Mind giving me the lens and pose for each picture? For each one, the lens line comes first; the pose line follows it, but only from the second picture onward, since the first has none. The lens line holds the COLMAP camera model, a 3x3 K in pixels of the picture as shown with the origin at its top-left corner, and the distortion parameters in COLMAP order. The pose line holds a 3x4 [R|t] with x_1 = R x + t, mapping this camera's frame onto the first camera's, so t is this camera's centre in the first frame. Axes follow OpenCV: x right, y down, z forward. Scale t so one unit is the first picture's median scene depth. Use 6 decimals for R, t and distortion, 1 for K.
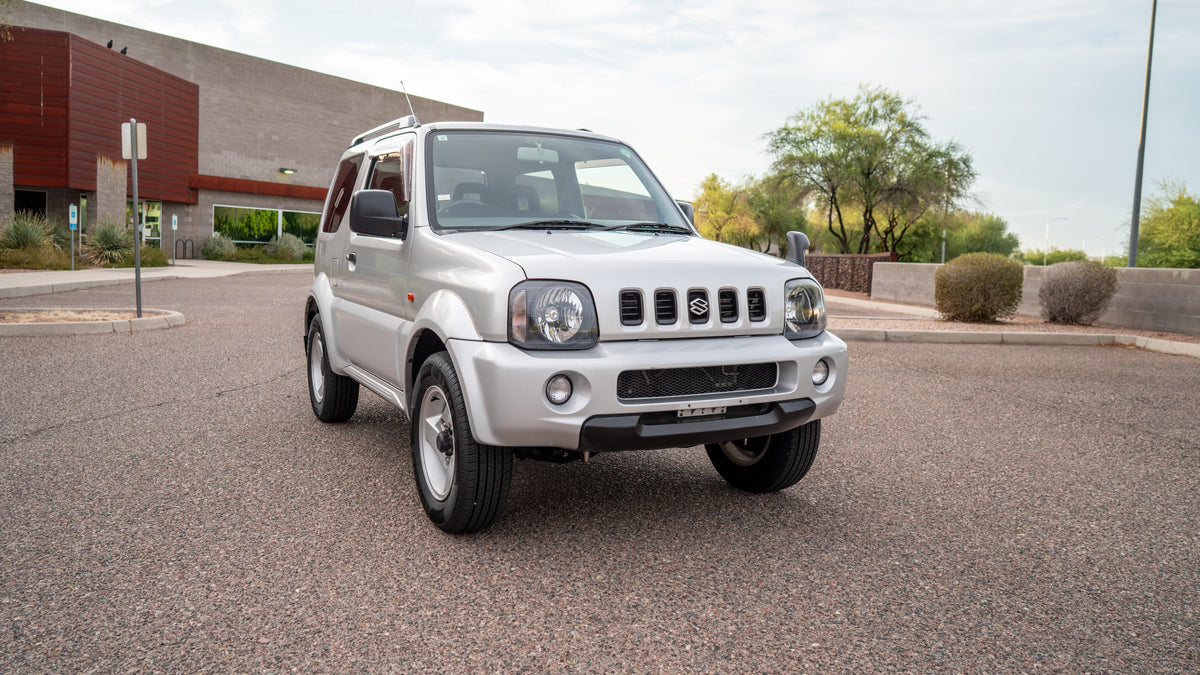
lens RADIAL K [[893.4, 0, 563.4], [0, 893.4, 309.1], [0, 0, 1]] dist [-0.061864, 0.062122]
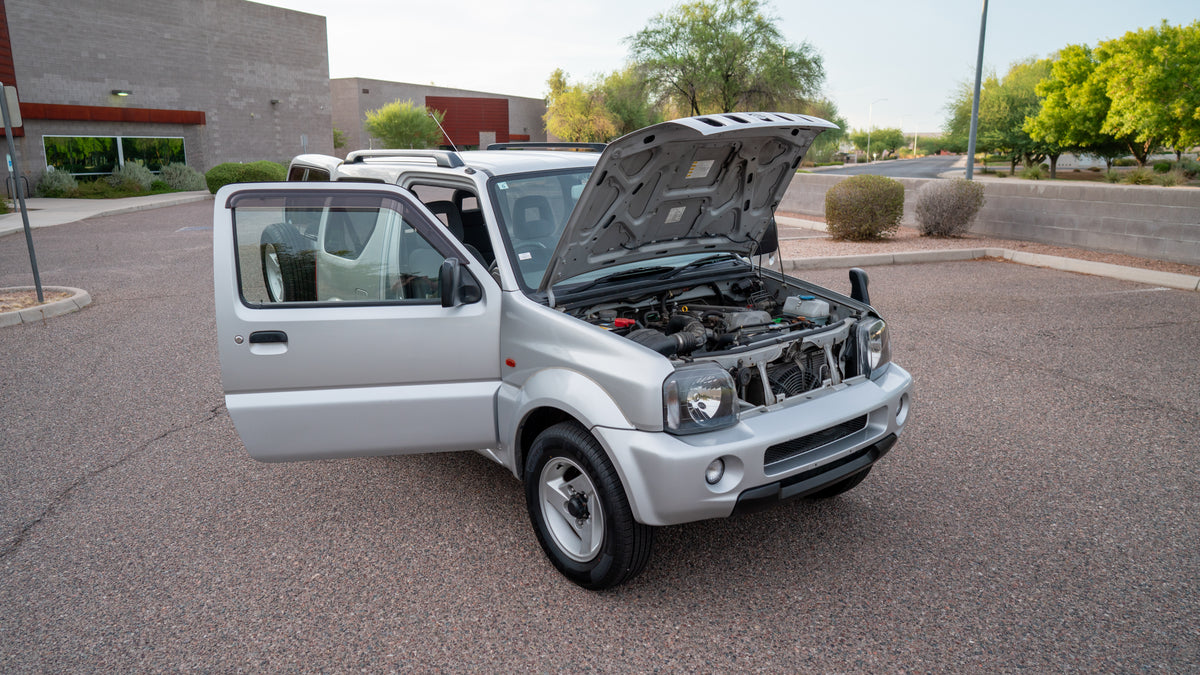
lens RADIAL K [[876.4, 0, 566.1], [0, 876.4, 349.5], [0, 0, 1]] dist [-0.056093, 0.051244]
pose [[0.983097, -0.086353, 0.161444, -0.077698], [0.058841, 0.984025, 0.168024, -0.055817], [-0.173374, -0.155684, 0.972473, 0.003262]]
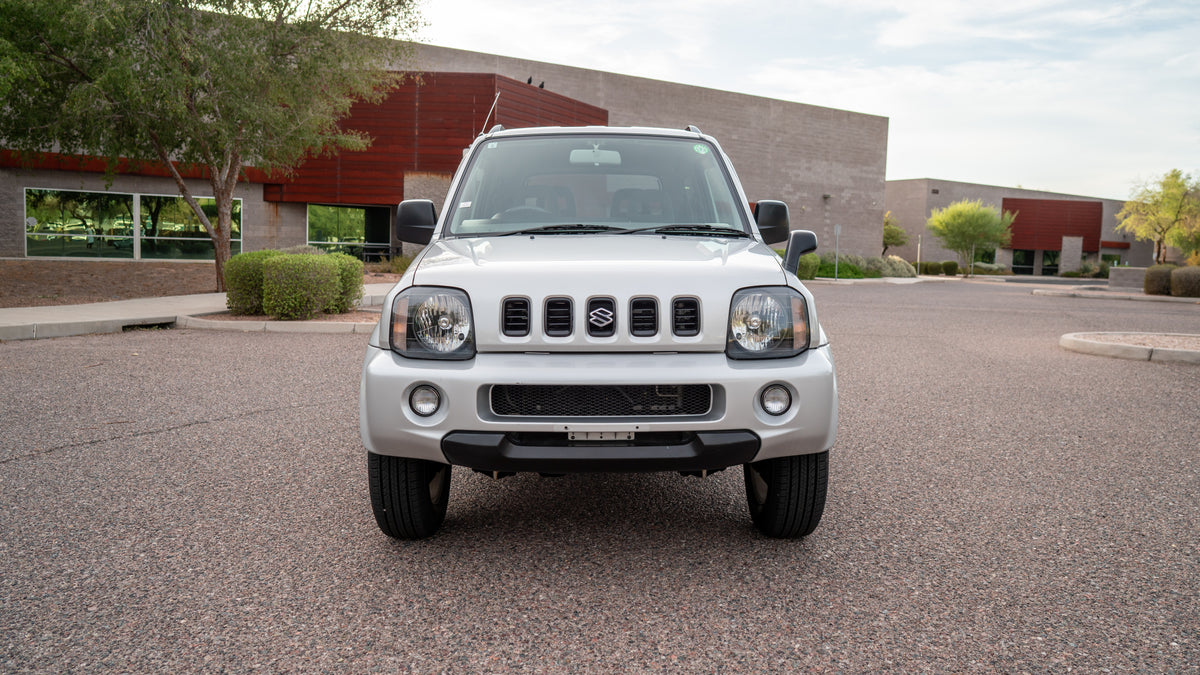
lens RADIAL K [[871.9, 0, 606.3], [0, 871.9, 320.8], [0, 0, 1]] dist [-0.058692, 0.051246]
pose [[0.908571, 0.021194, -0.417192, 0.126874], [-0.019683, 0.999775, 0.007925, -0.001524], [0.417267, 0.001011, 0.908784, 0.052959]]
